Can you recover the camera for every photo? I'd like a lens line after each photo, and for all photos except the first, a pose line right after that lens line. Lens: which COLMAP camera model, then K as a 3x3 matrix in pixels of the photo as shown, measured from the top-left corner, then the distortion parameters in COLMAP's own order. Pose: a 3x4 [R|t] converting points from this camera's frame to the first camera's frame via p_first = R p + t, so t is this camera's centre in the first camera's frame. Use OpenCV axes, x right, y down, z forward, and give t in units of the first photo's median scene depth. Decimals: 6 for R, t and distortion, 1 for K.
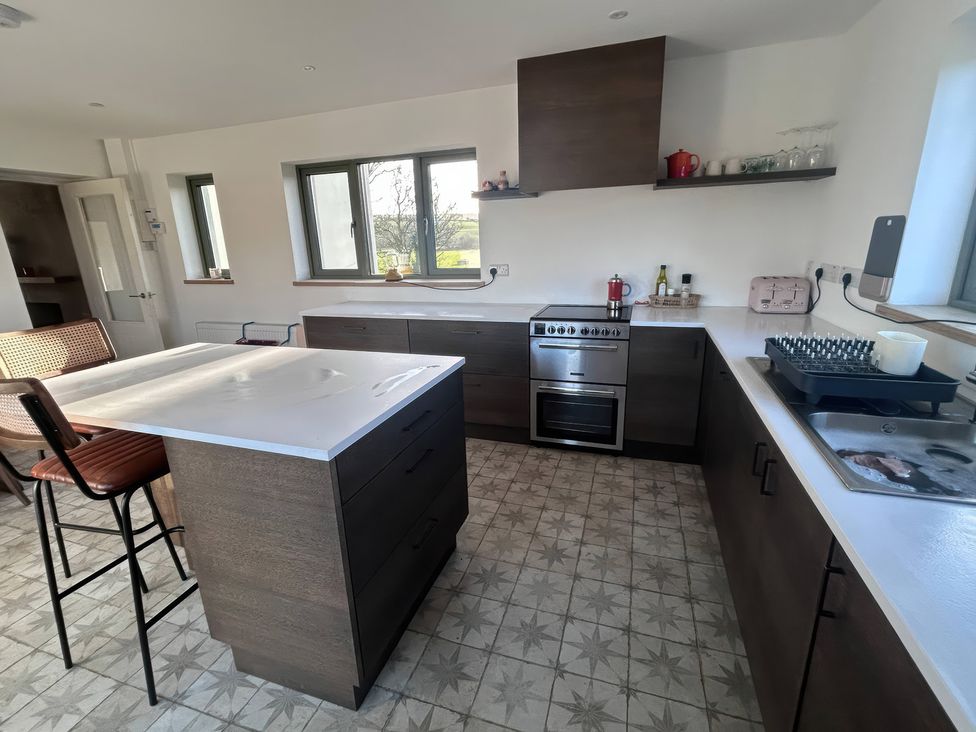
lens RADIAL K [[450.5, 0, 490.8], [0, 450.5, 367.5], [0, 0, 1]] dist [0.001742, 0.000463]
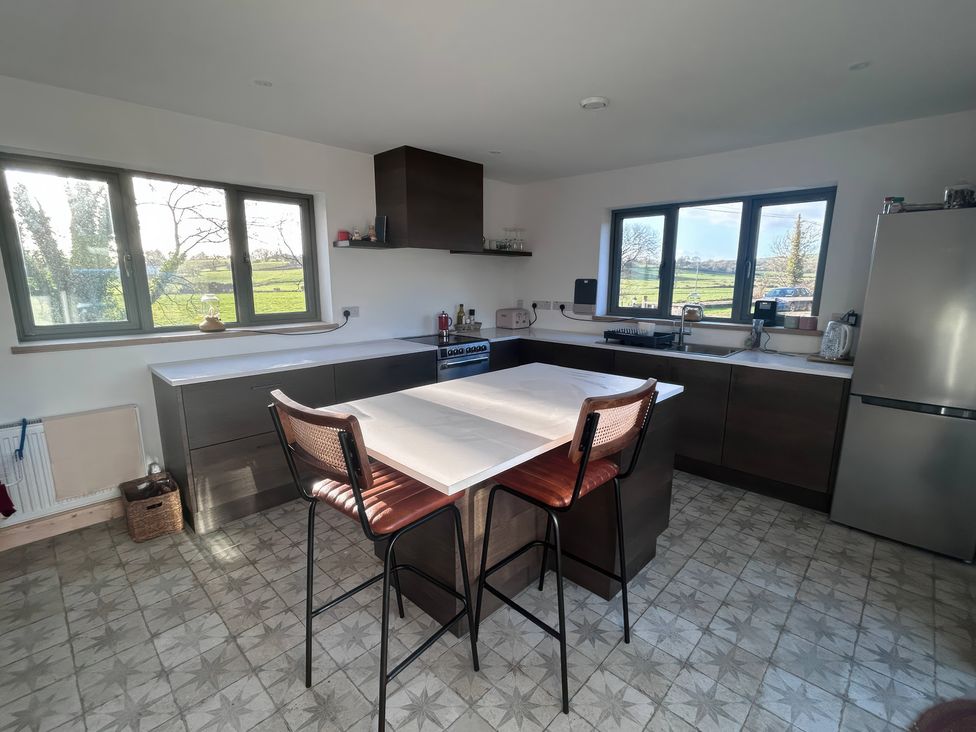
lens RADIAL K [[450.5, 0, 491.4], [0, 450.5, 364.1], [0, 0, 1]] dist [0.001742, 0.000463]
pose [[0.438203, -0.131616, 0.889188, -0.898597], [0.236324, 0.971291, 0.027306, -0.054037], [-0.867254, 0.198171, 0.456727, 0.286335]]
